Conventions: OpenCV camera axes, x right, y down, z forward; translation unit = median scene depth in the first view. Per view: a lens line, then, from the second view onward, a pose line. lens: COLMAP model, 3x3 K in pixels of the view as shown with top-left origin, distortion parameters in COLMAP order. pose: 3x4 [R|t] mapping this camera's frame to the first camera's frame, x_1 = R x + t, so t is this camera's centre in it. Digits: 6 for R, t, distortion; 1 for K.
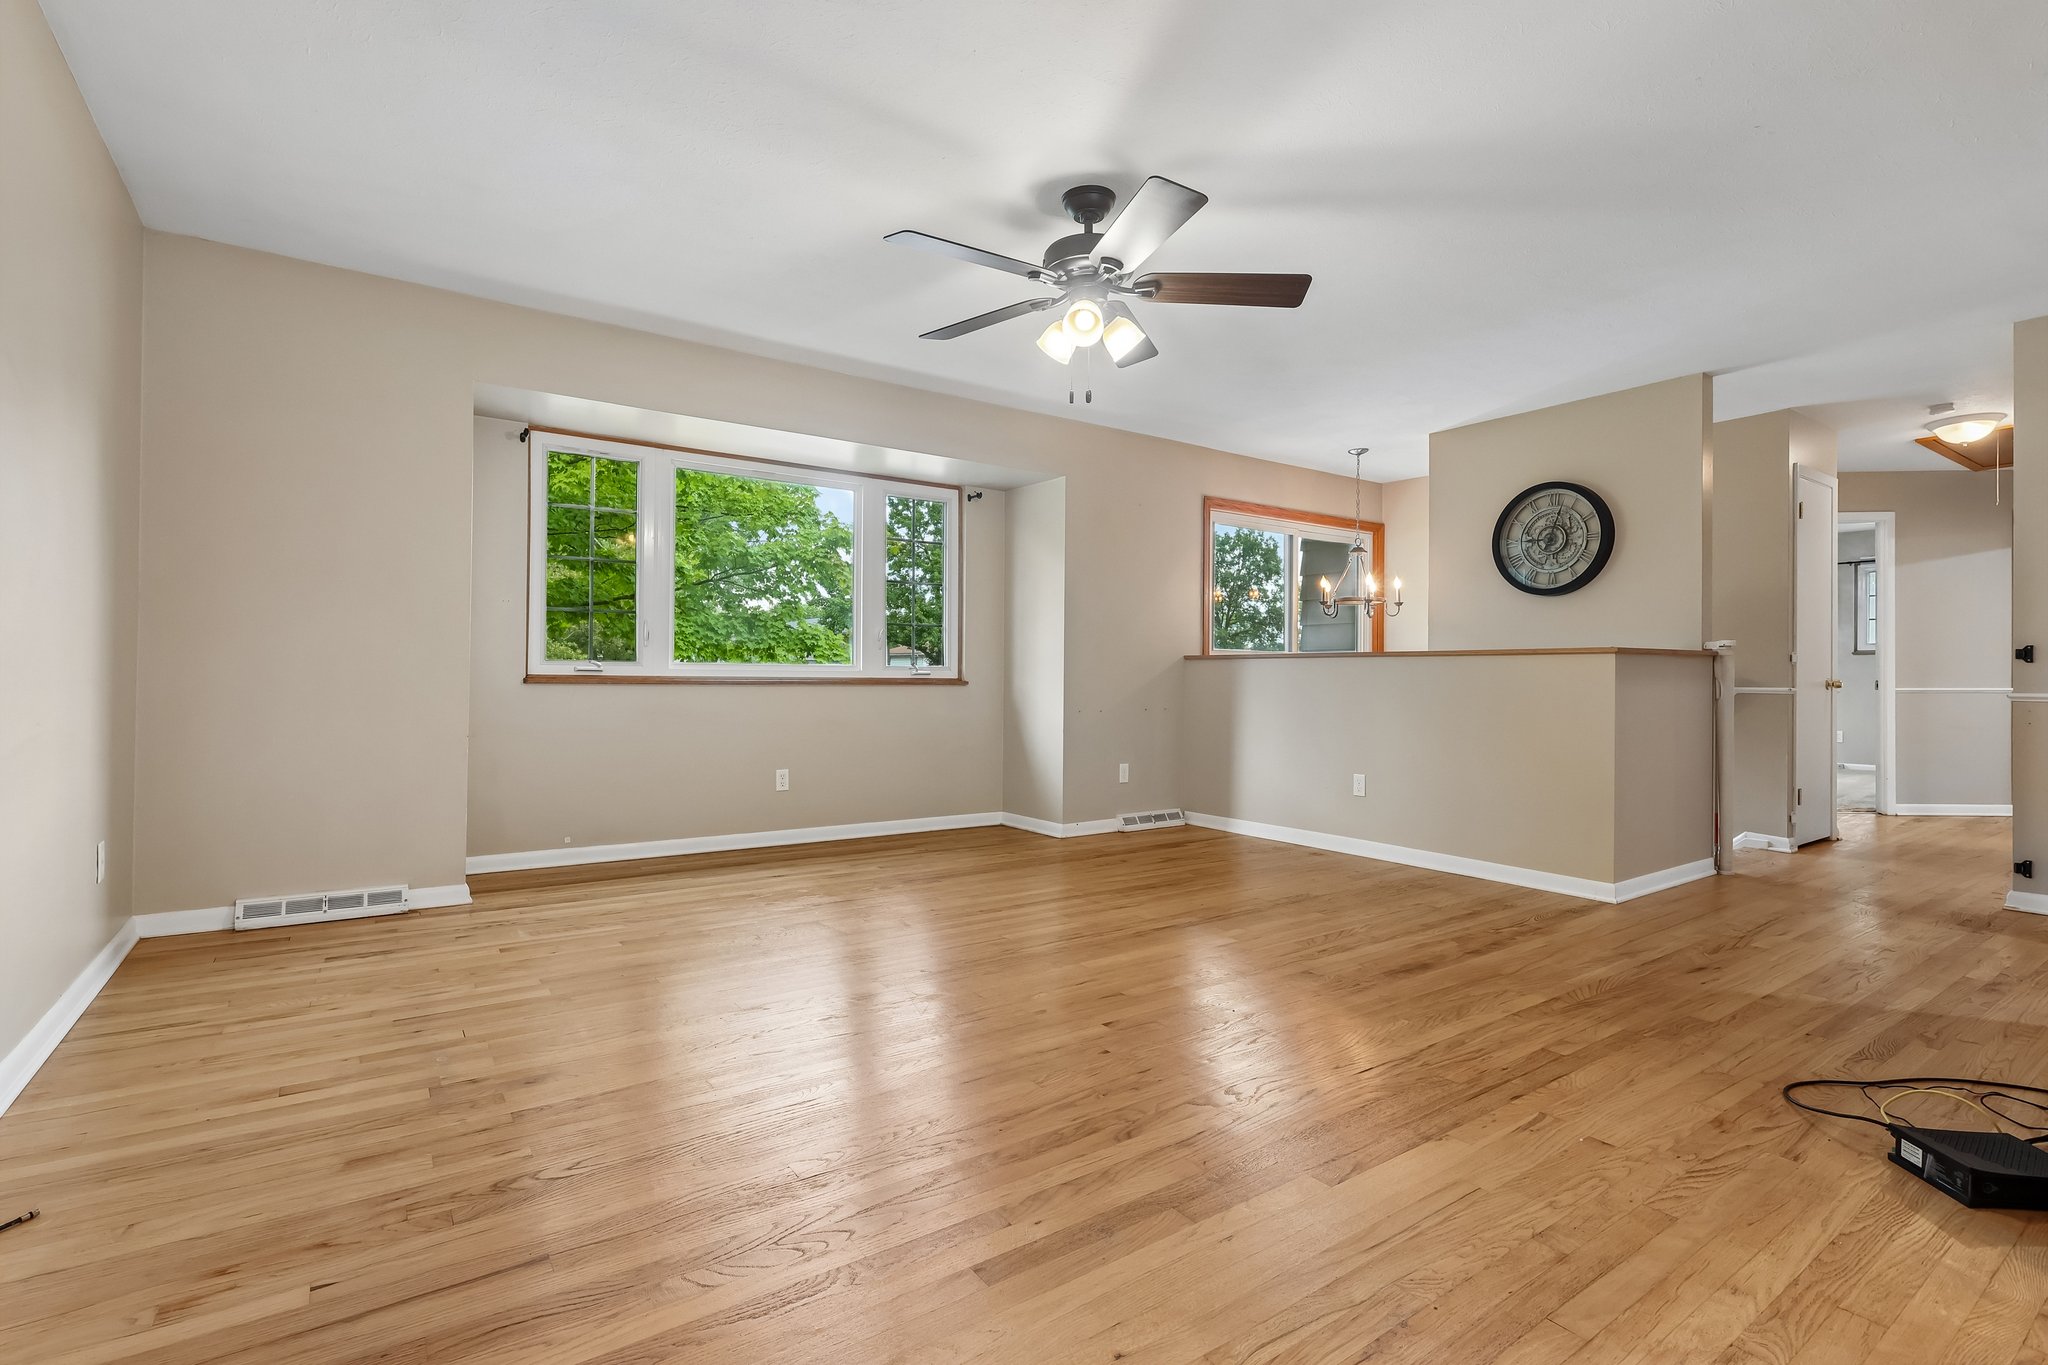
lens RADIAL K [[957.0, 0, 1033.5], [0, 957.0, 670.5], [0, 0, 1]] dist [-0.005305, 0.002204]
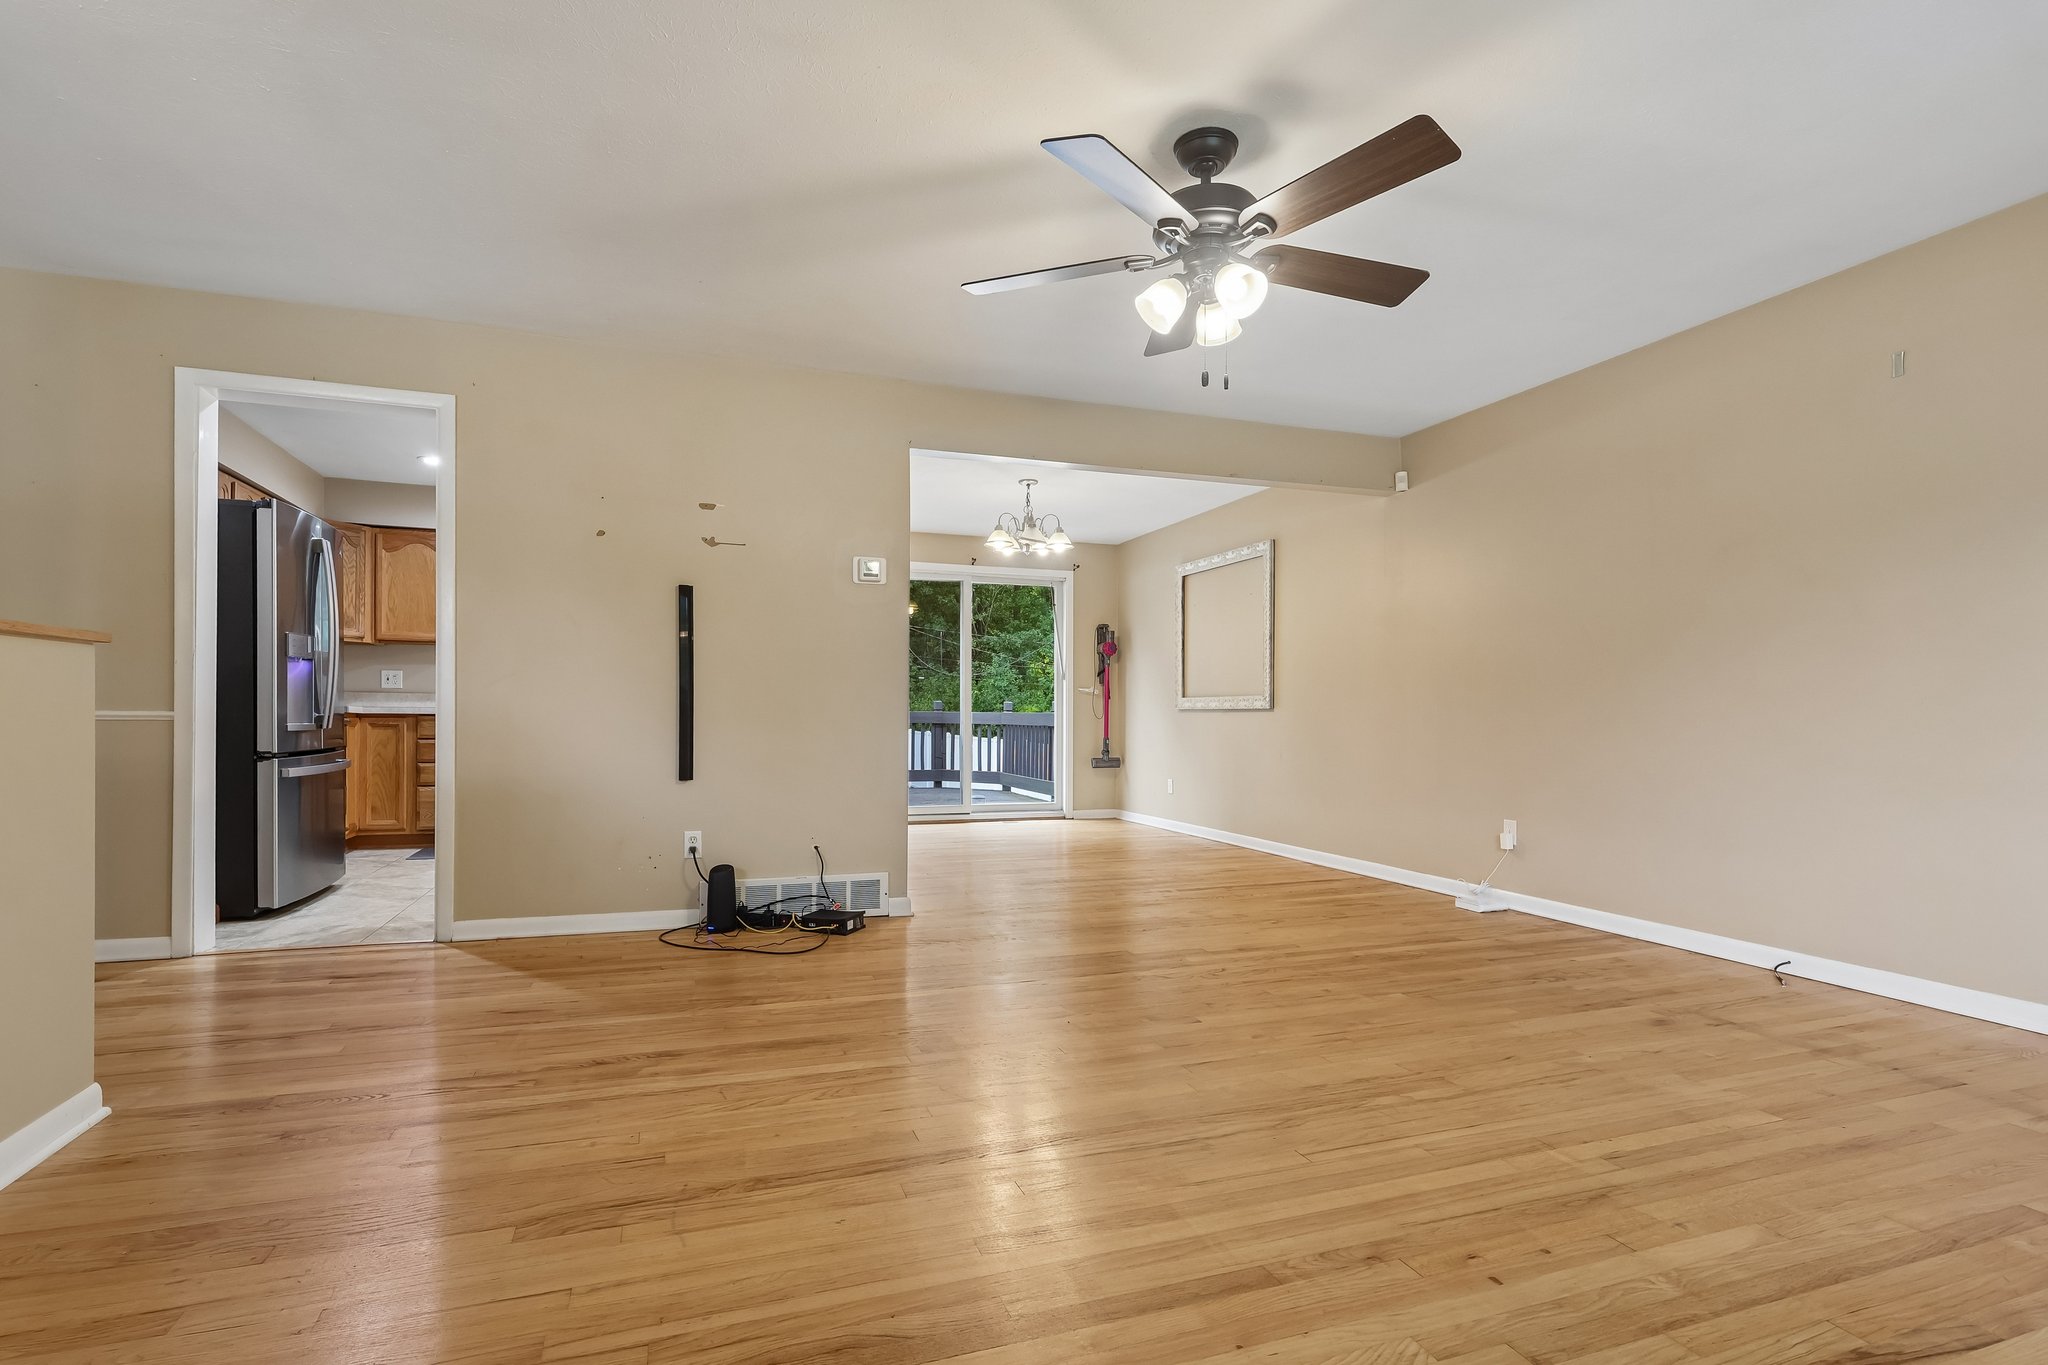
lens RADIAL K [[957.0, 0, 987.1], [0, 957.0, 716.4], [0, 0, 1]] dist [-0.005305, 0.002204]
pose [[-0.952608, -0.018034, 0.303667, -0.011015], [-0.019838, 0.999799, -0.002859, 0.012100], [-0.303554, -0.008748, -0.952774, 1.129210]]
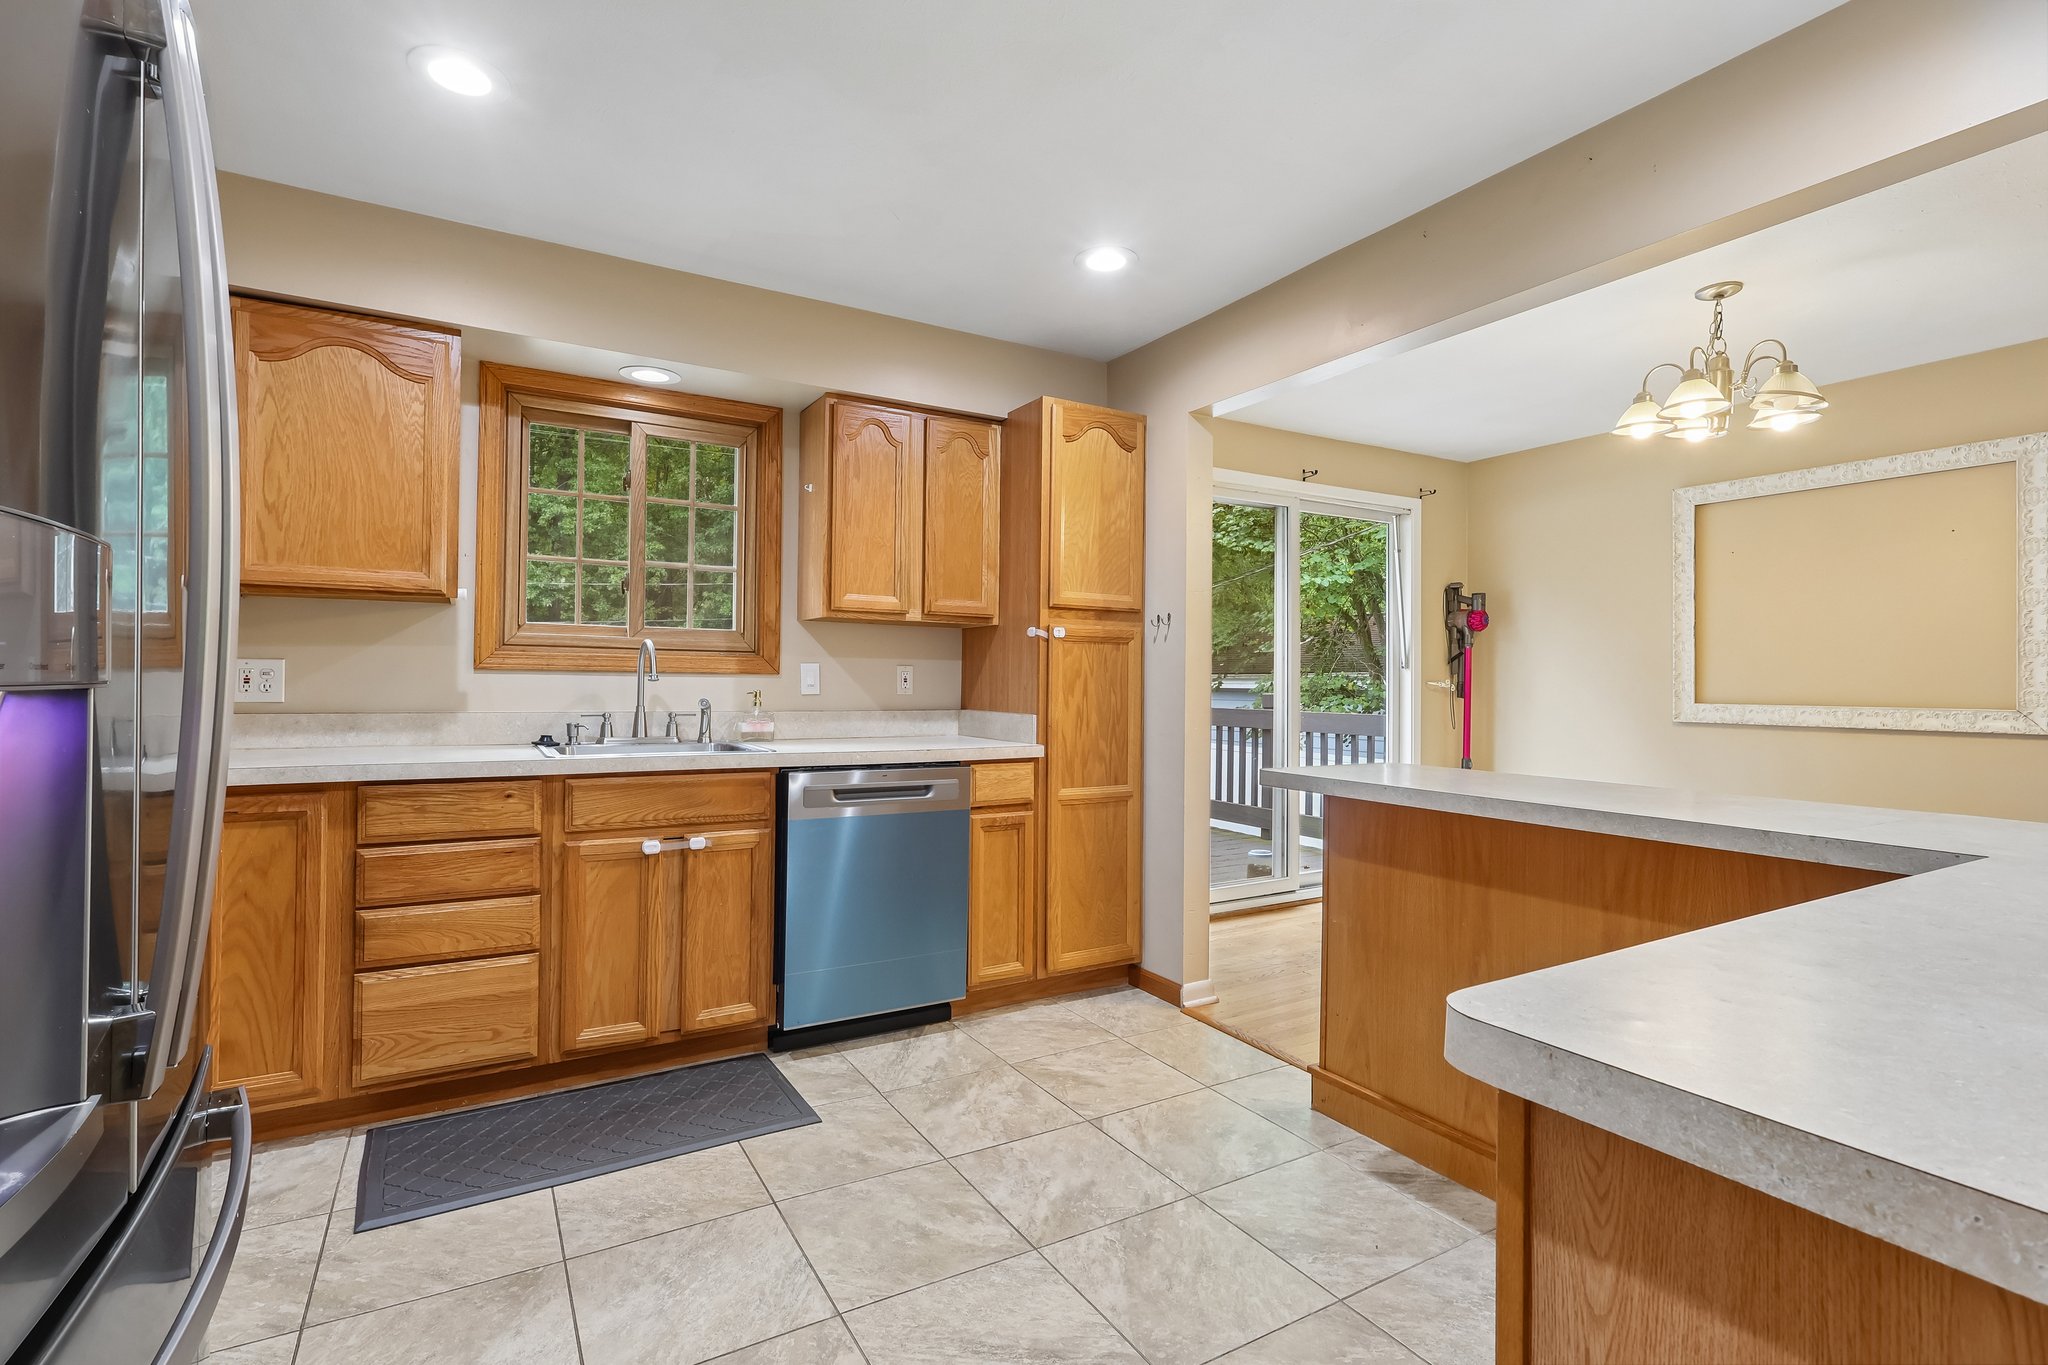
lens RADIAL K [[957.0, 0, 967.7], [0, 957.0, 662.5], [0, 0, 1]] dist [-0.005305, 0.002204]
pose [[-0.994203, -0.014253, 0.106571, 0.768938], [-0.016738, 0.999607, -0.022466, -0.035552], [-0.106209, -0.024120, -0.994051, 0.575616]]
